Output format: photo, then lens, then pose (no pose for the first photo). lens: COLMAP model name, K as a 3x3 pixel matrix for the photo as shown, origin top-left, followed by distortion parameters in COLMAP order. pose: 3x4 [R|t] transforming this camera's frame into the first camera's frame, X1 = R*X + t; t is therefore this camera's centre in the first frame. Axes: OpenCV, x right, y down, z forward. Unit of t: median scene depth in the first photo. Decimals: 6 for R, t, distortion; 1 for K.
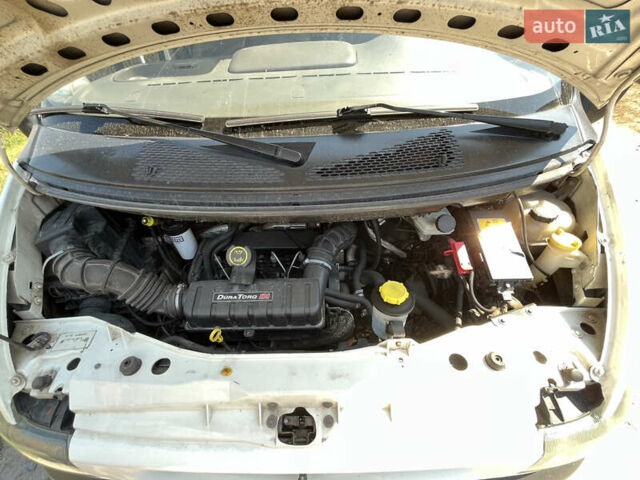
lens RADIAL K [[247.6, 0, 320.0], [0, 247.6, 240.0], [0, 0, 1]] dist [-0.000726, -0.000033]
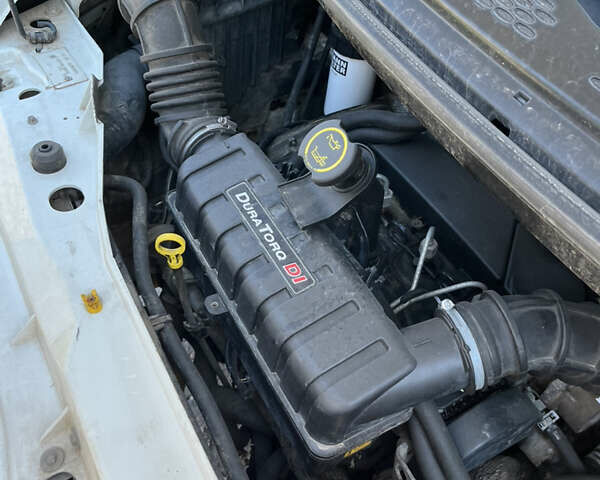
lens RADIAL K [[595.7, 0, 300.0], [0, 595.7, 240.0], [0, 0, 1]] dist [0.004565, -0.014387]
pose [[0.495809, 0.710683, -0.499103, 0.201173], [-0.676791, 0.676337, 0.290726, -0.078804], [0.544176, 0.193644, 0.816318, 0.257561]]
